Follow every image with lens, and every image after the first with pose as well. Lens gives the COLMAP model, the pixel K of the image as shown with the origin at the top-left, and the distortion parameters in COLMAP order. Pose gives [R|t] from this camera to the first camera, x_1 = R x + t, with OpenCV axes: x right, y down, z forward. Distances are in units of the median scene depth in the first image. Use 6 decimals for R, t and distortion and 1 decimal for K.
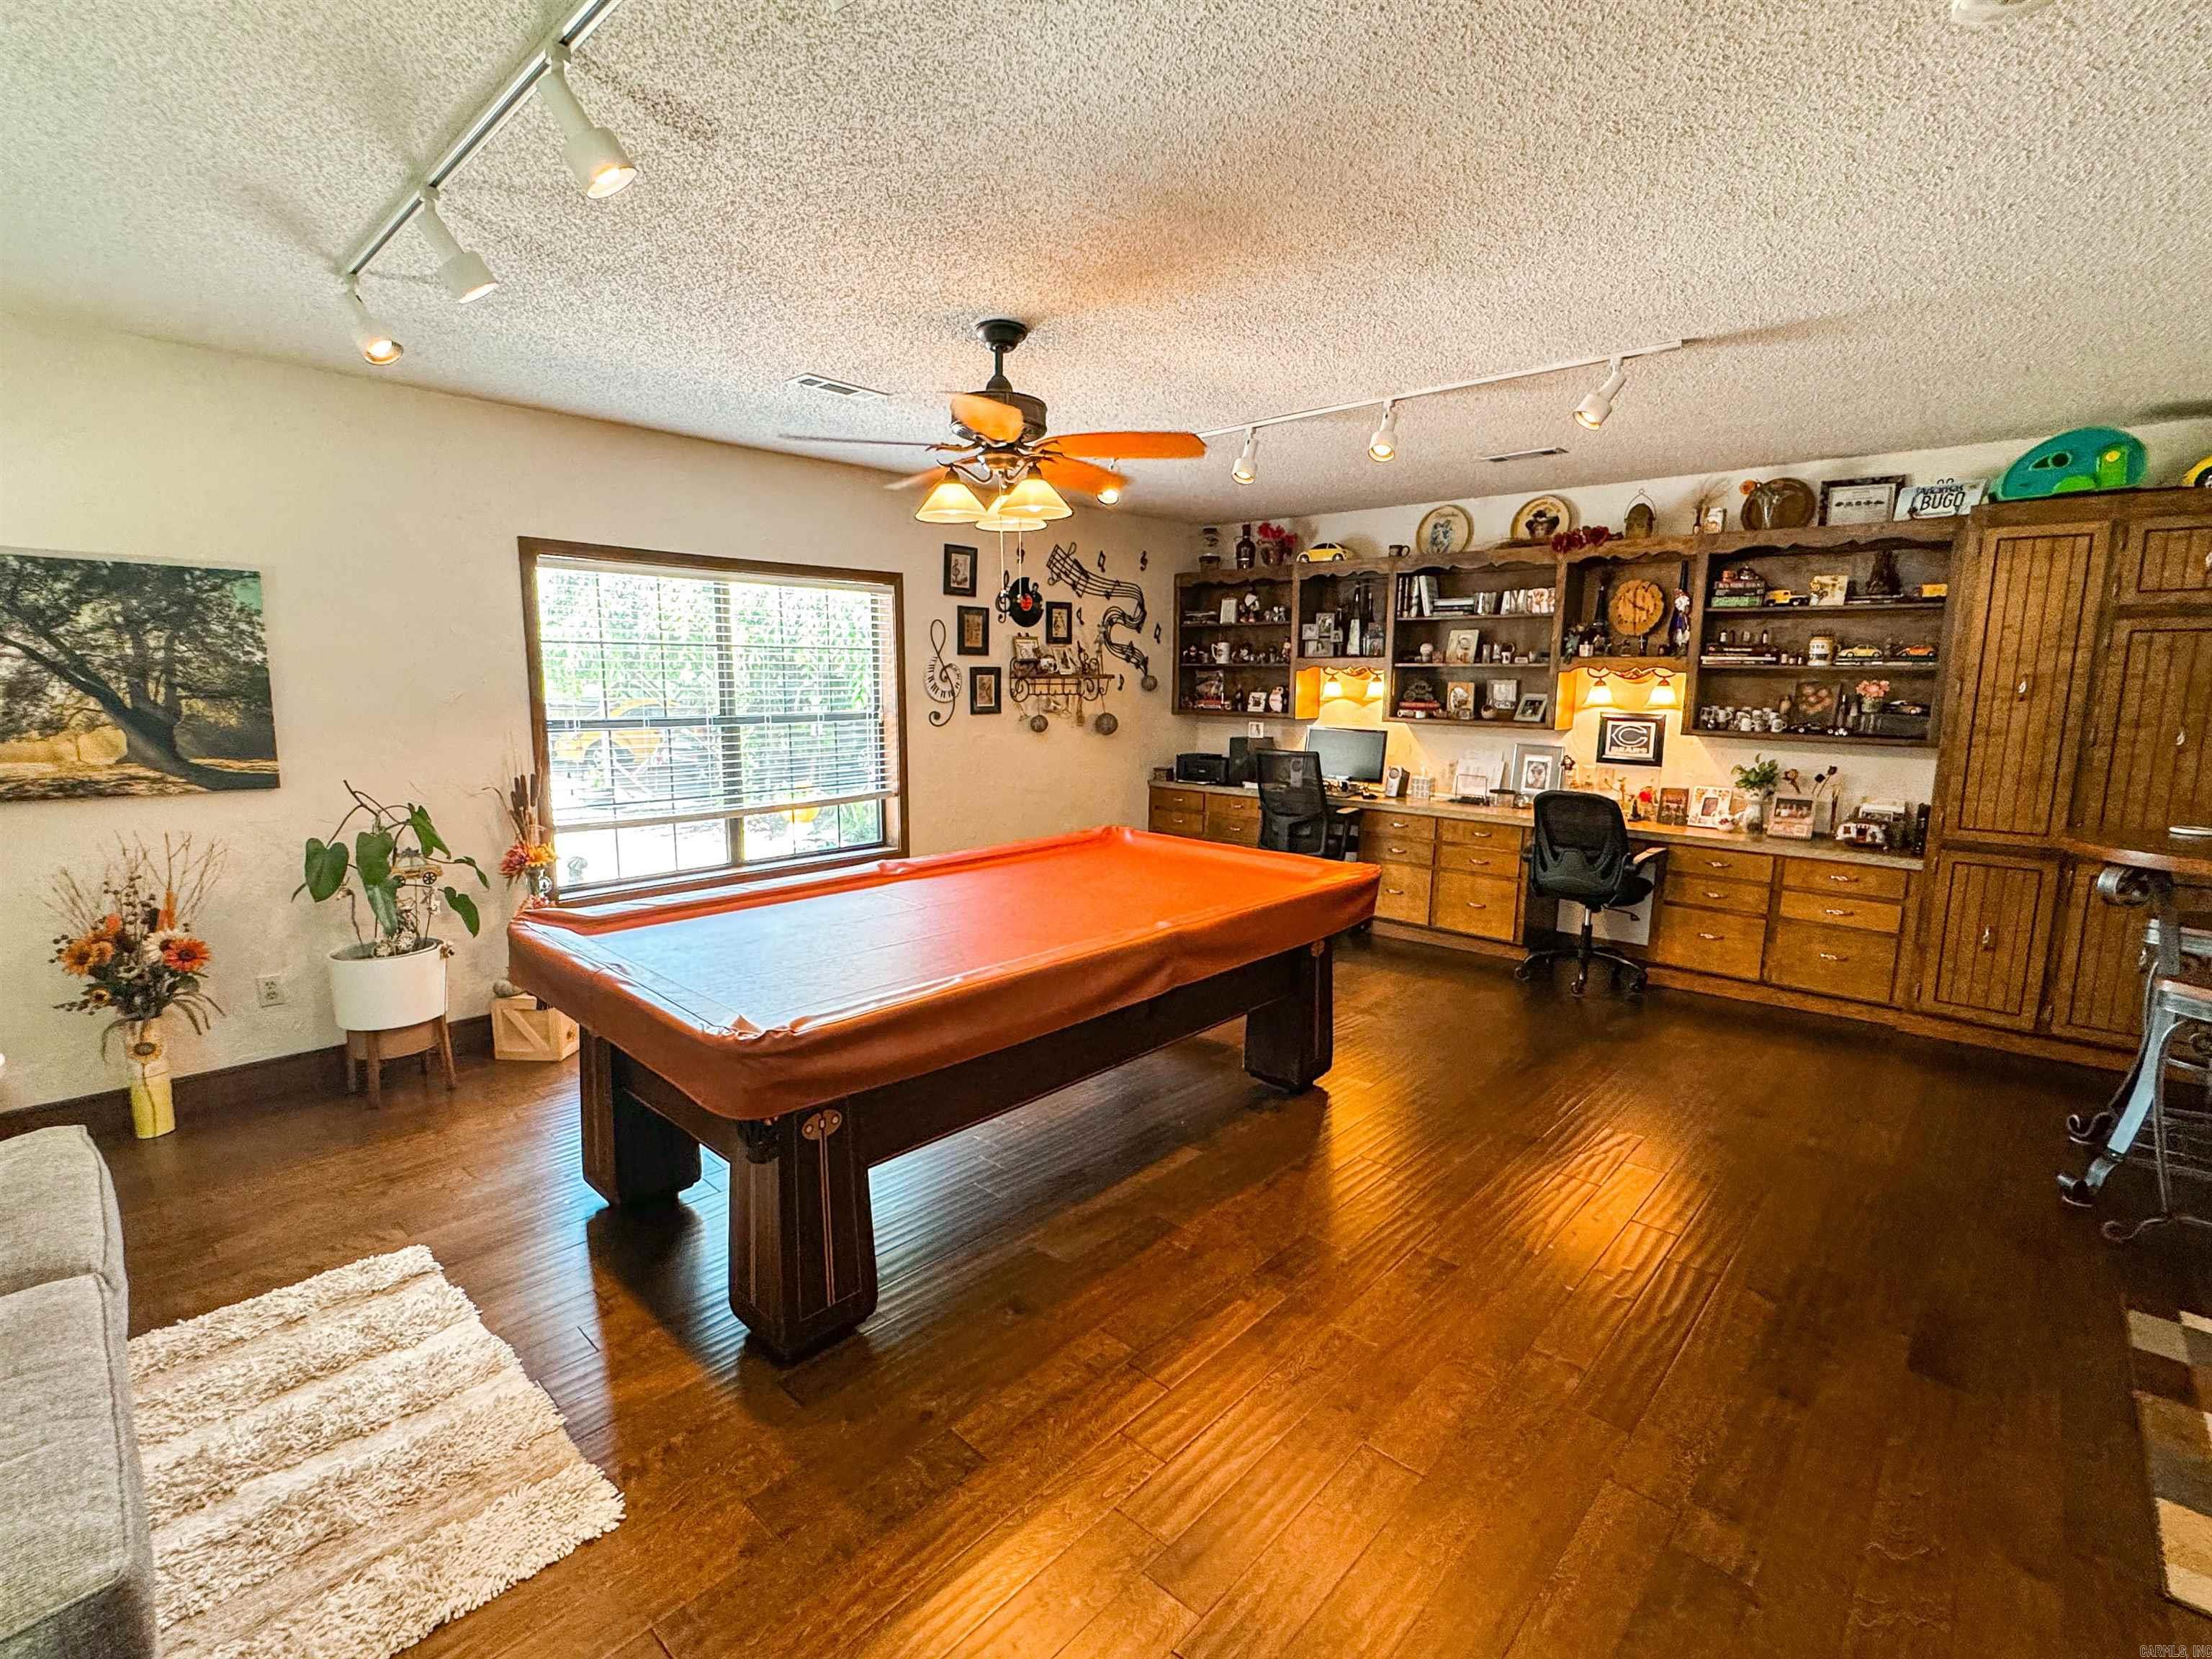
lens RADIAL K [[1015.9, 0, 1106.5], [0, 1015.9, 824.9], [0, 0, 1]] dist [-0.003860, -0.000266]
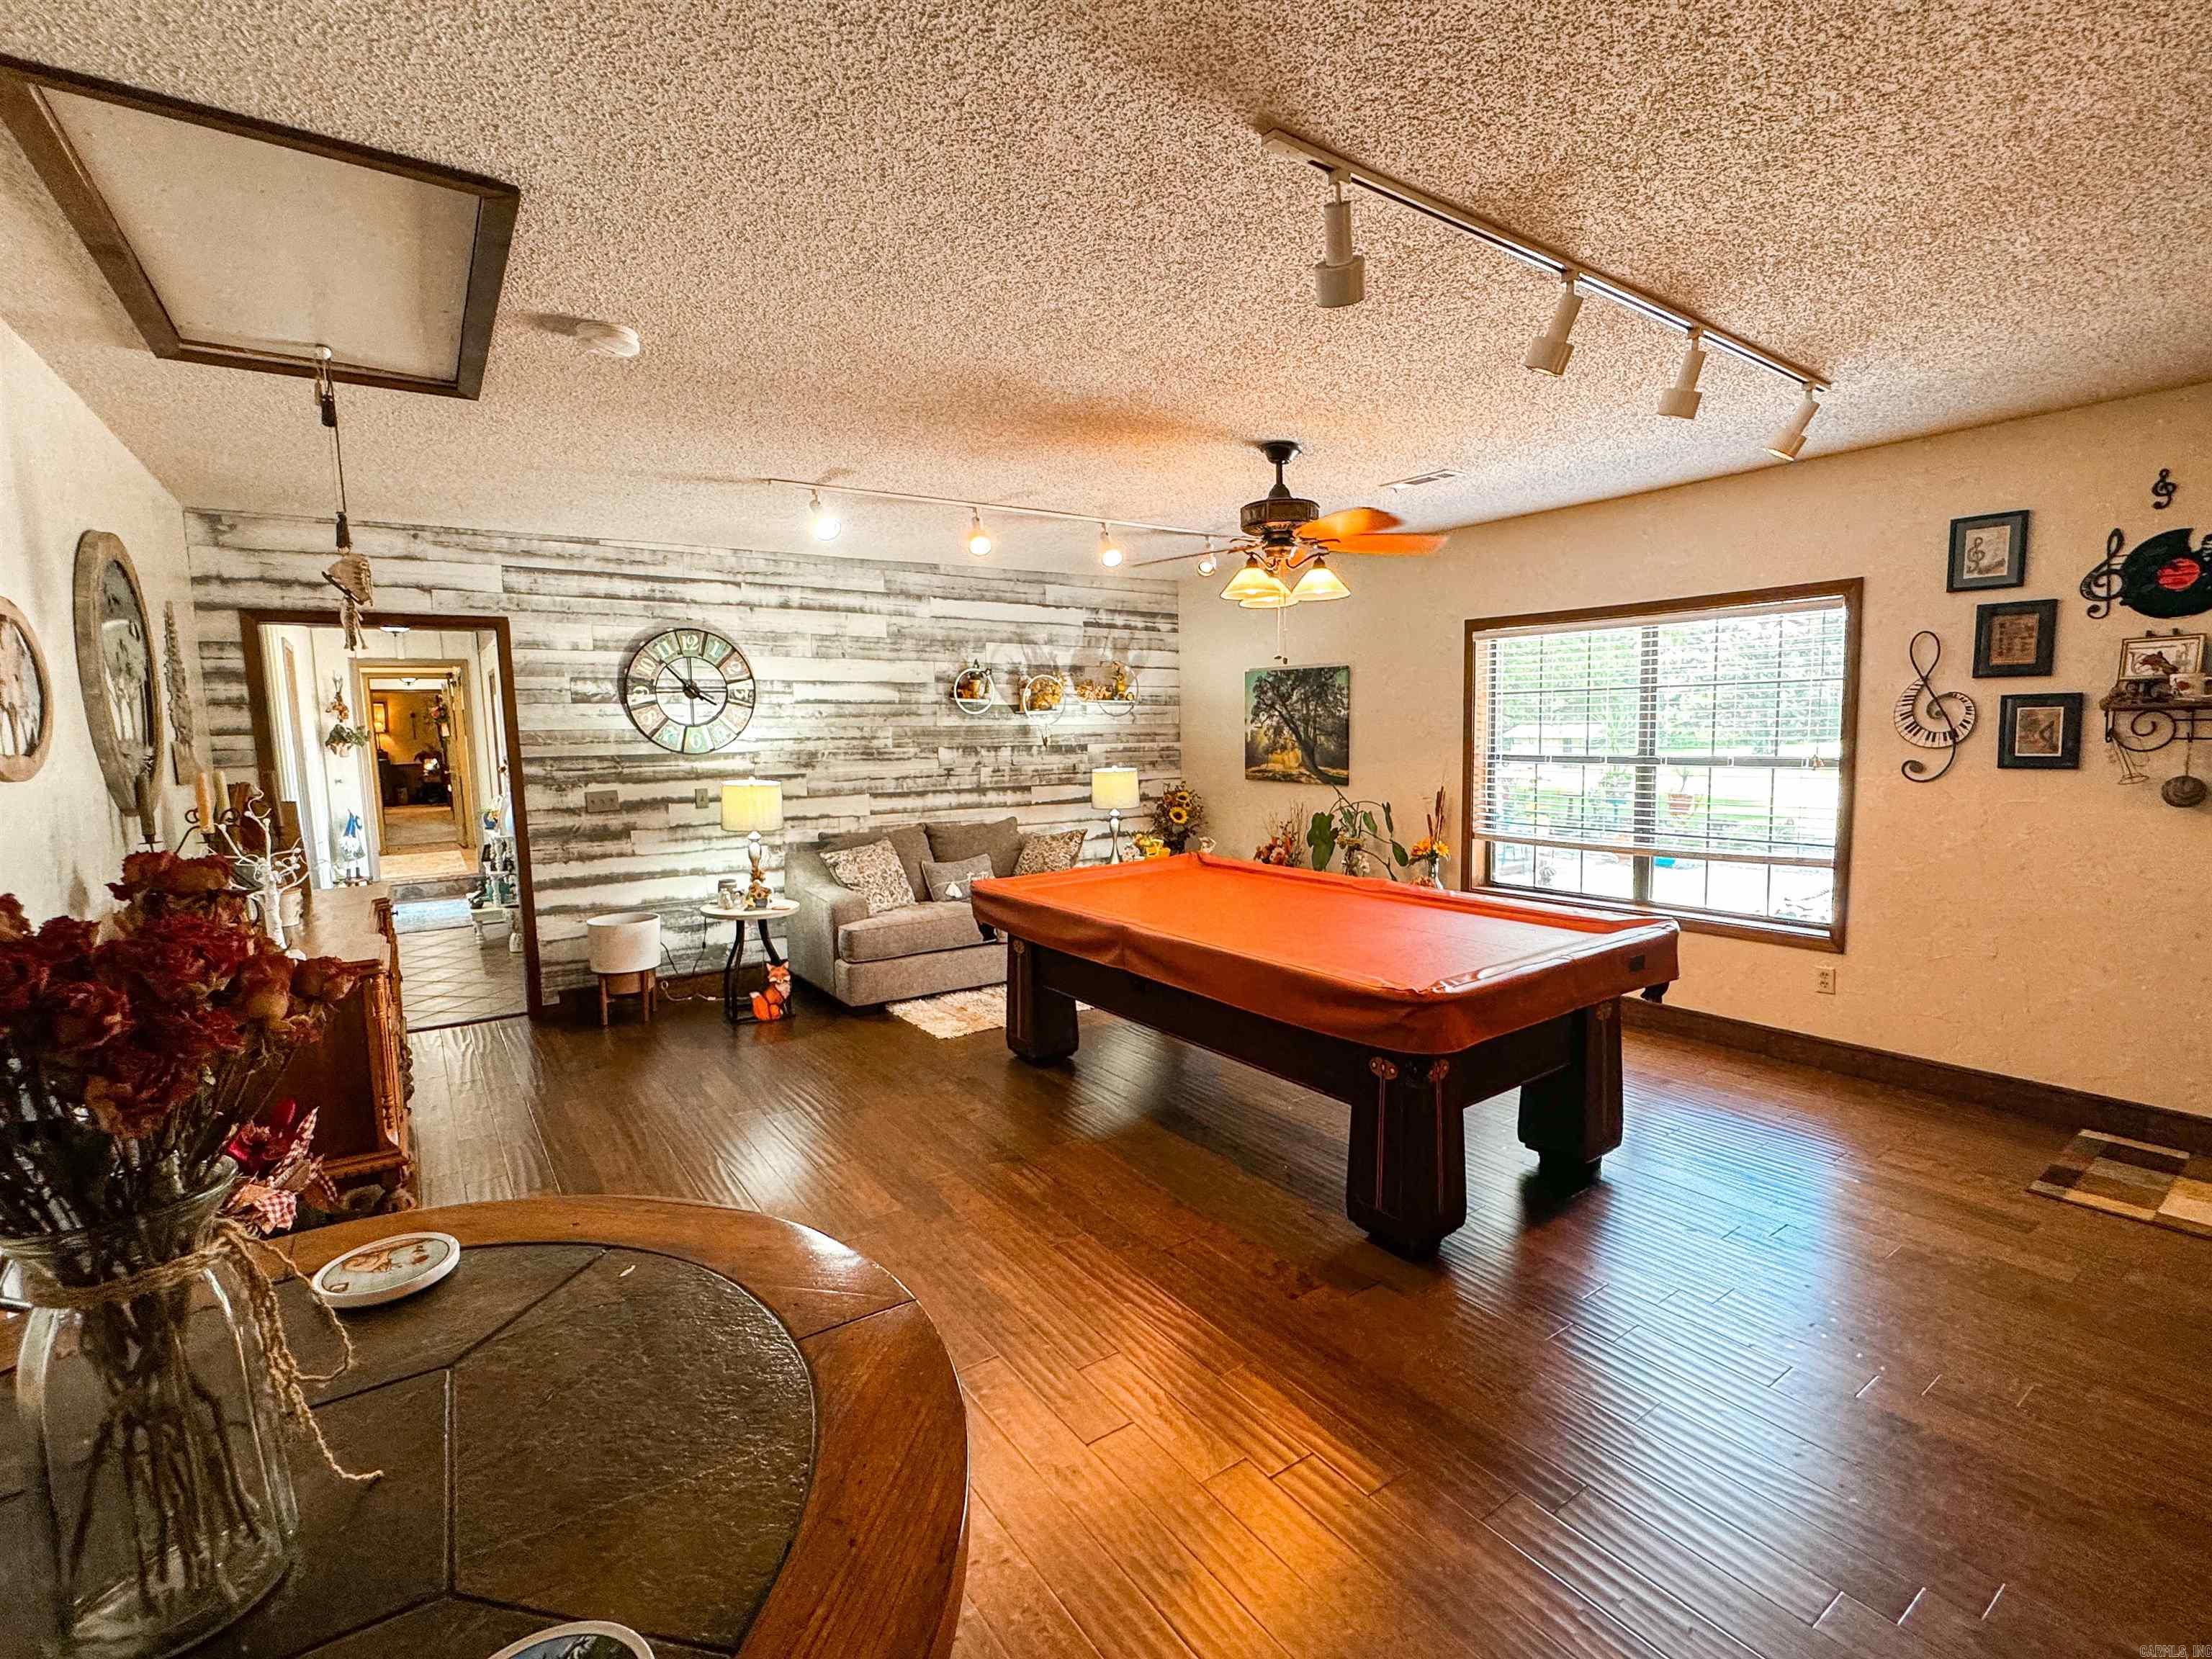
lens RADIAL K [[1015.9, 0, 1122.0], [0, 1015.9, 831.9], [0, 0, 1]] dist [-0.003860, -0.000266]
pose [[-0.193217, 0.099840, -0.976063, 0.713651], [-0.124614, 0.984256, 0.125346, -0.092568], [0.973210, 0.145850, -0.177734, 0.666150]]
